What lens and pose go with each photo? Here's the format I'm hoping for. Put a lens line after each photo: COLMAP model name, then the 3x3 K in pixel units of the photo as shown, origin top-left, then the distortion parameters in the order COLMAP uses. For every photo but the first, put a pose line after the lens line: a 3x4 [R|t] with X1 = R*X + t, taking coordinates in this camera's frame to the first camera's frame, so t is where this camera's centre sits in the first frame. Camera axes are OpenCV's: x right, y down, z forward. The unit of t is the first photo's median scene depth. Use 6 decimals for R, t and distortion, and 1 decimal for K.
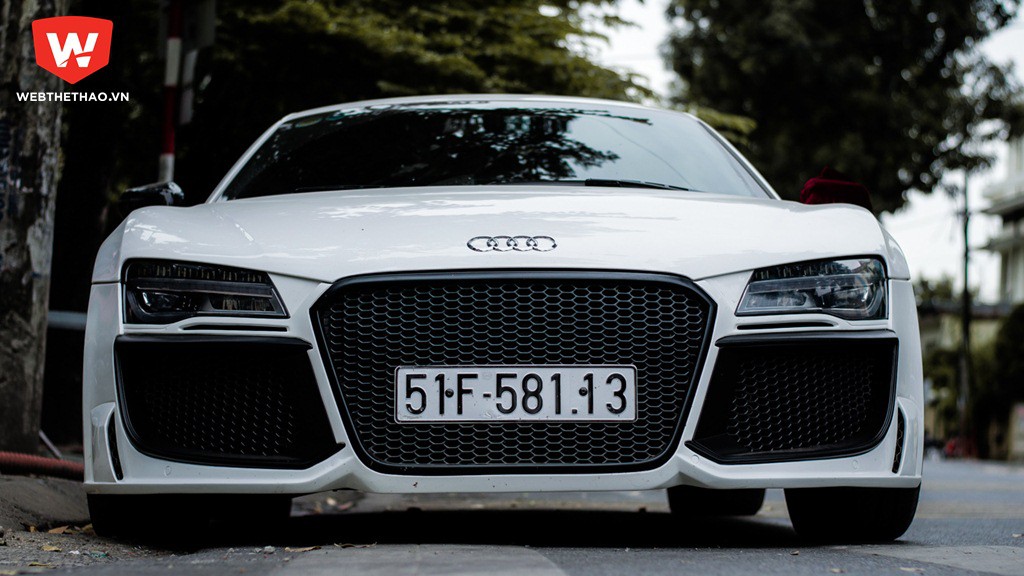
lens RADIAL K [[2249.6, 0, 512.0], [0, 2249.6, 288.0], [0, 0, 1]] dist [-0.108425, 0.132193]
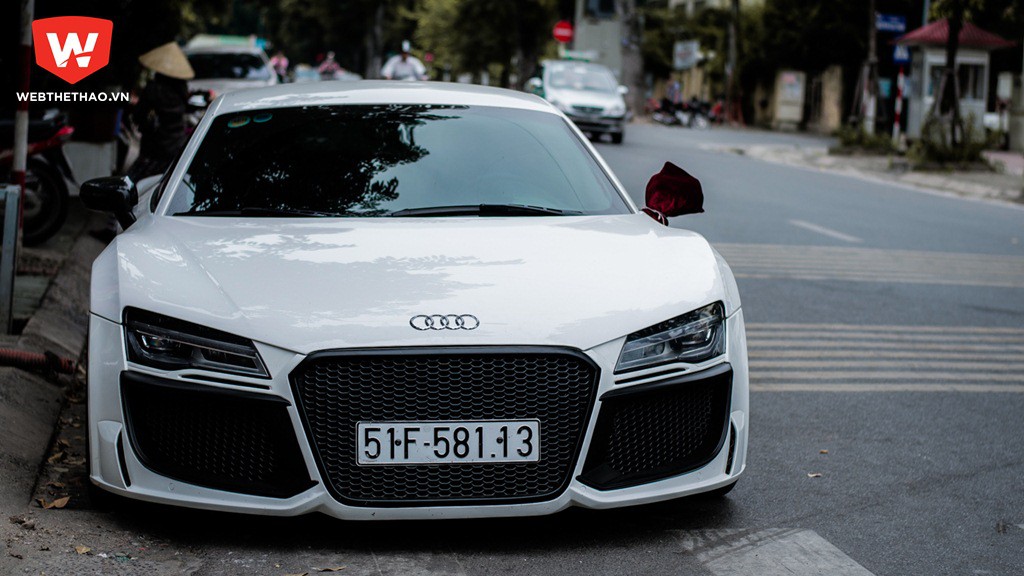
lens RADIAL K [[2249.6, 0, 512.0], [0, 2249.6, 288.0], [0, 0, 1]] dist [-0.108425, 0.132193]
pose [[0.994535, 0.001842, 0.104385, -0.098272], [-0.018669, 0.986867, 0.160454, -0.251963], [-0.102718, -0.161526, 0.981508, -0.274007]]
